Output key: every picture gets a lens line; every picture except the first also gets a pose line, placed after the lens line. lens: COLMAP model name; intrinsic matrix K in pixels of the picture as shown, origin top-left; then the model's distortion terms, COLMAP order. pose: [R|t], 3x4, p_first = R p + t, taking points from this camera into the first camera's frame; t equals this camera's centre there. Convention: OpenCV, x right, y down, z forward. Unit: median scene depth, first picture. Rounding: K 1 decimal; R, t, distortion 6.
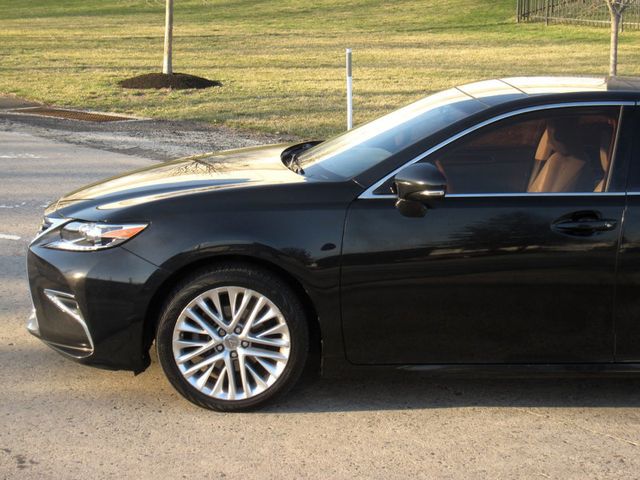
lens RADIAL K [[1280.6, 0, 319.3], [0, 1280.6, 238.6], [0, 0, 1]] dist [-0.139406, 0.000000]
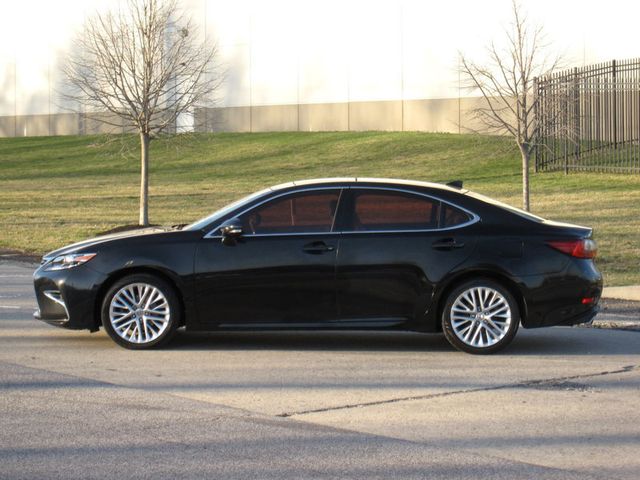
lens RADIAL K [[1810.9, 0, 317.6], [0, 1810.9, 238.8], [0, 0, 1]] dist [-0.012734, 0.000000]
pose [[0.998941, -0.021820, -0.040502, 0.306705], [0.015817, 0.989593, -0.143024, 0.357218], [0.043201, 0.142232, 0.988890, -1.680825]]
